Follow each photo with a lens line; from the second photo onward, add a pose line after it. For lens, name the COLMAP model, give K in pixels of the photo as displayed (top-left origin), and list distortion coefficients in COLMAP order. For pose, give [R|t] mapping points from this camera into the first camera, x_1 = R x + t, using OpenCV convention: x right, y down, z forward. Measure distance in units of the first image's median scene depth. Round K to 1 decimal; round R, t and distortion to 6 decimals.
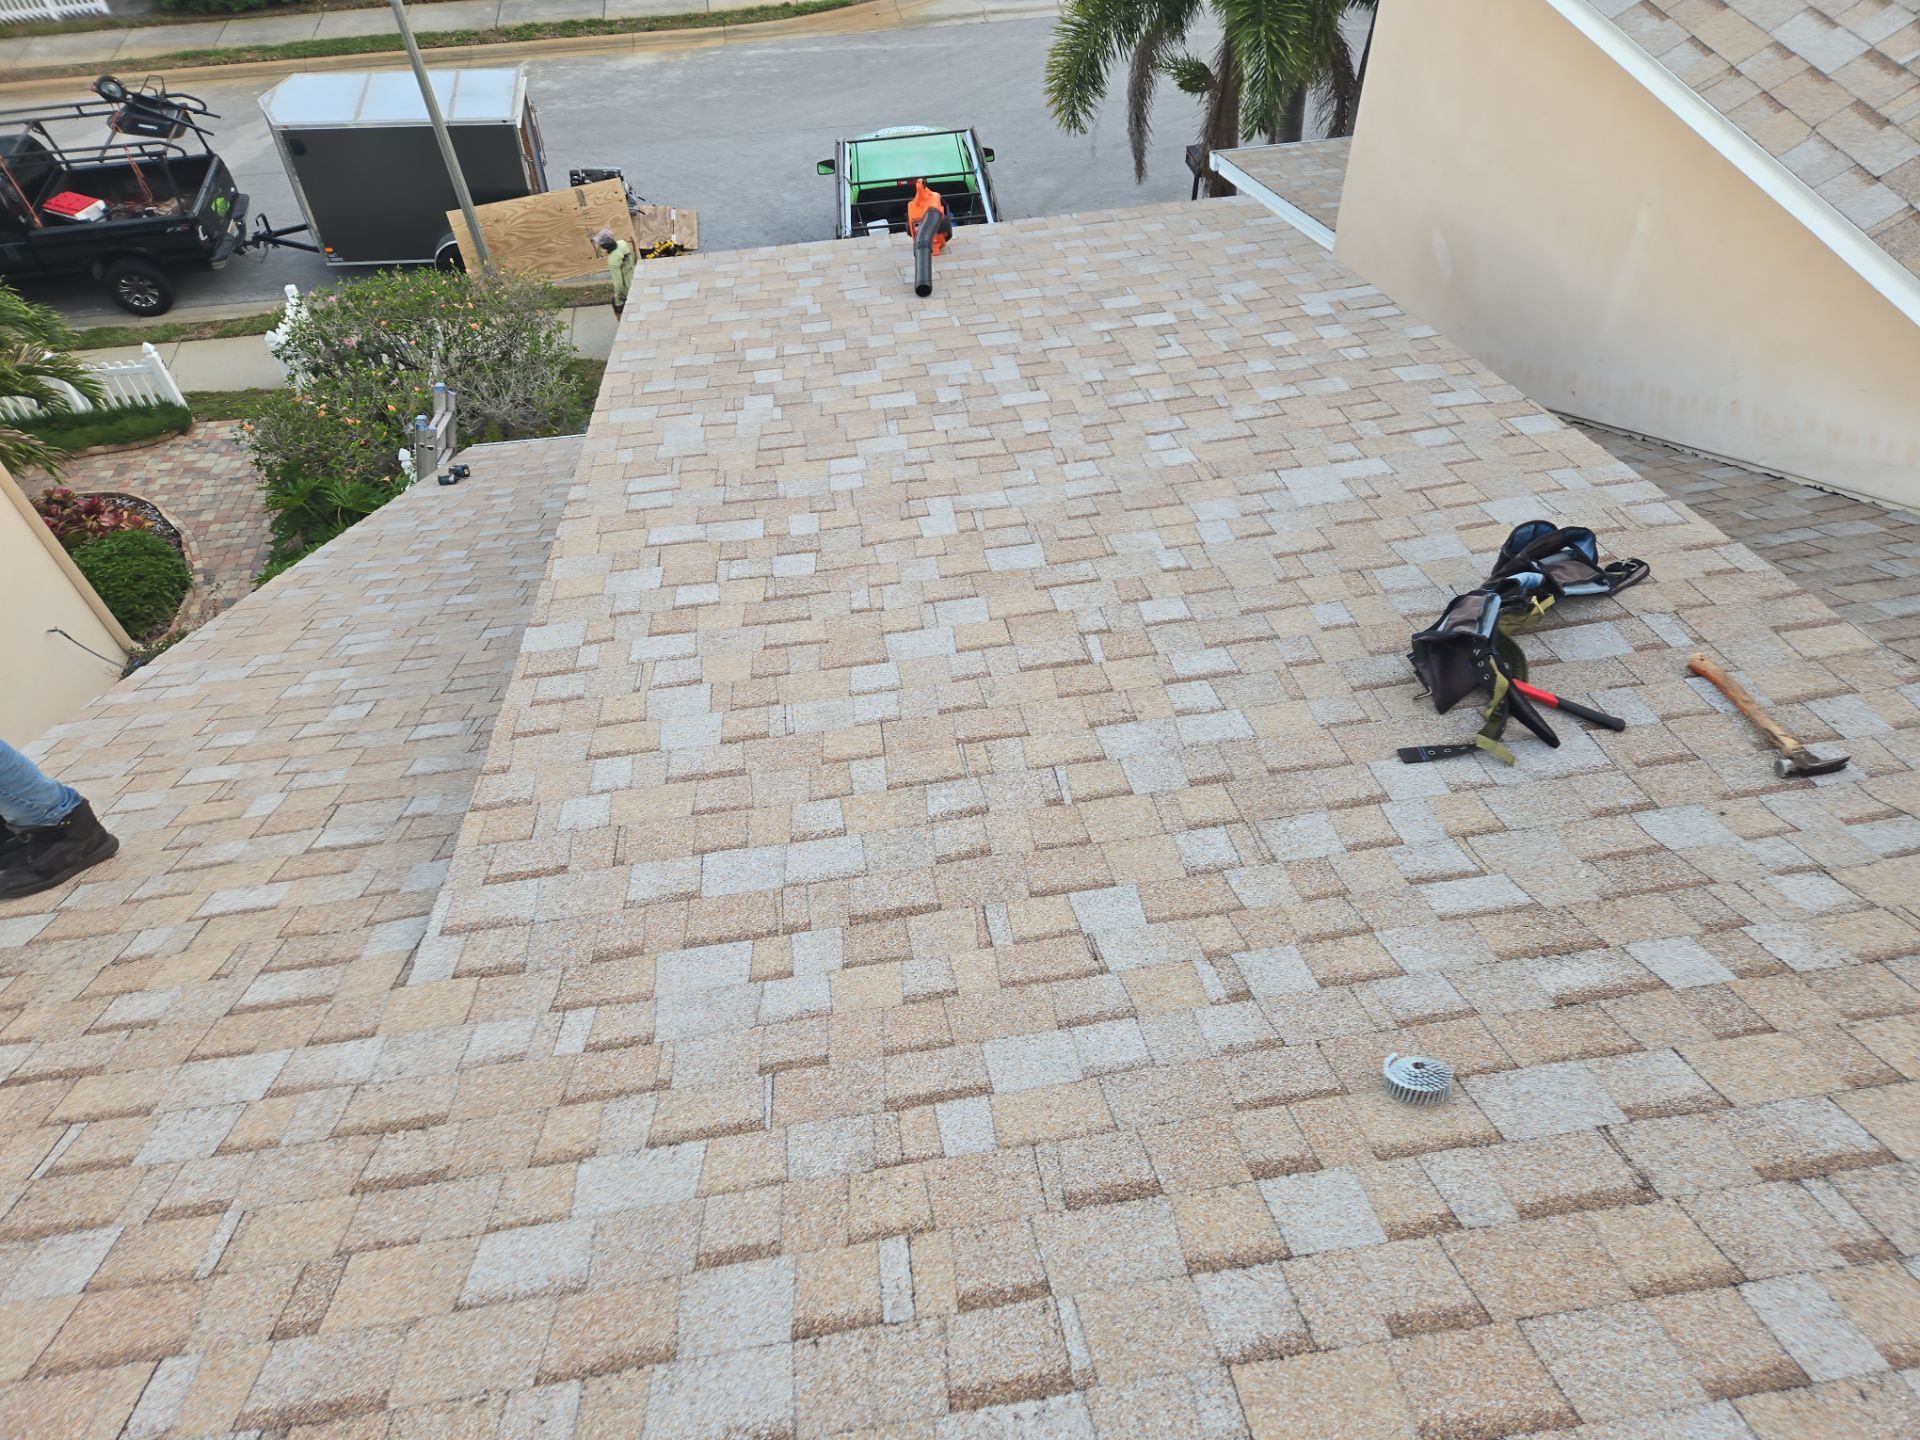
lens RADIAL K [[1267.9, 0, 959.9], [0, 1267.9, 733.0], [0, 0, 1]] dist [0.075272, -0.064819]
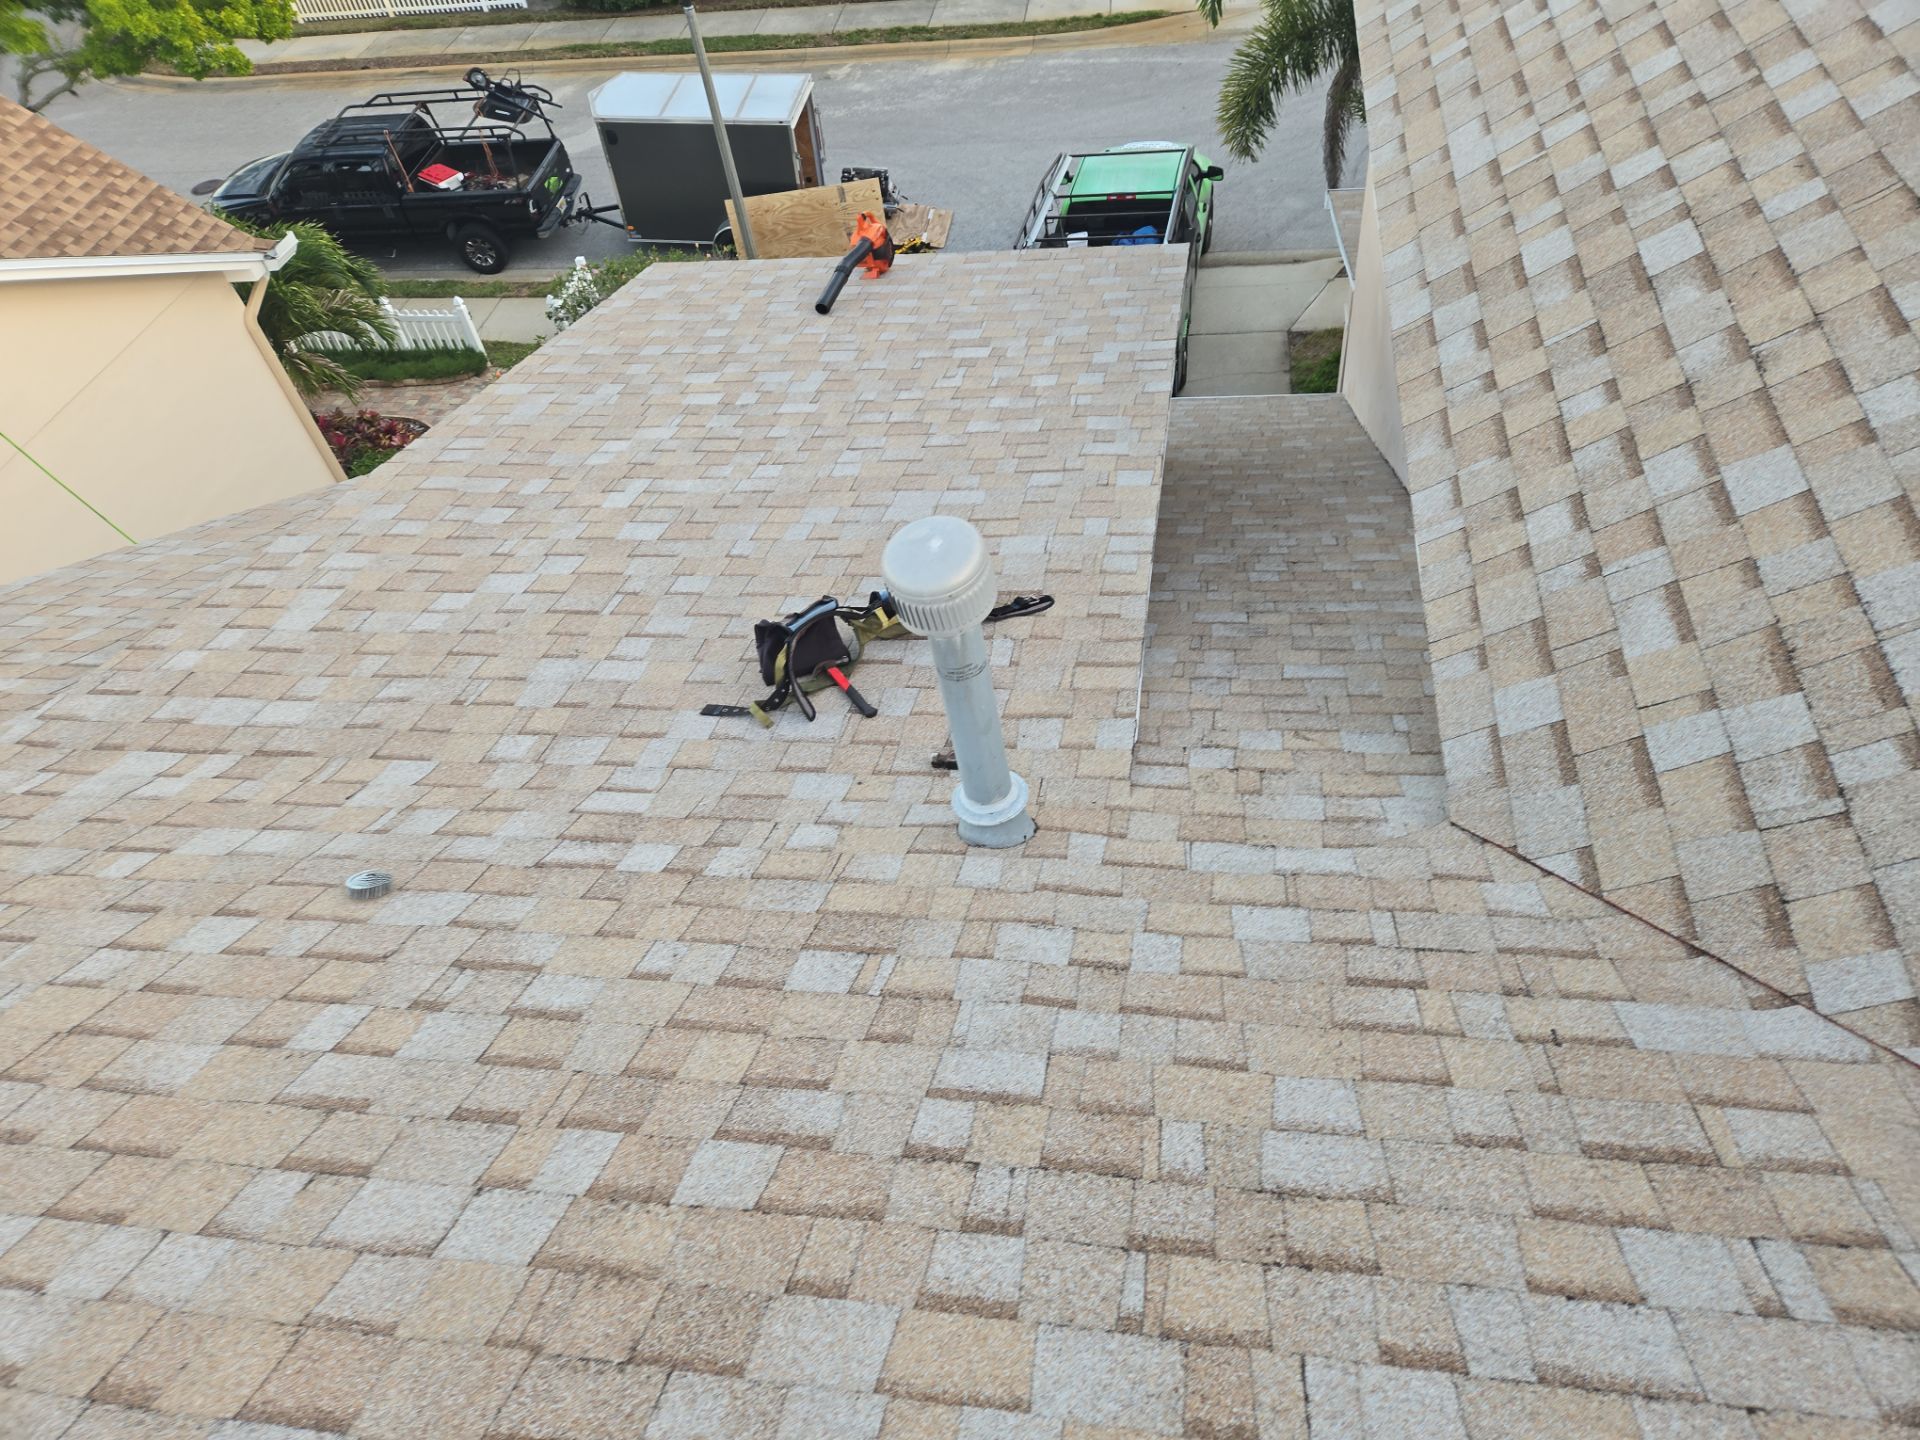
lens RADIAL K [[1267.9, 0, 960.3], [0, 1267.9, 734.3], [0, 0, 1]] dist [0.075272, -0.064819]
pose [[0.956990, 0.160612, -0.241608, 0.555159], [-0.159595, 0.986893, 0.023906, -0.017718], [0.242281, 0.015682, 0.970079, -0.110352]]
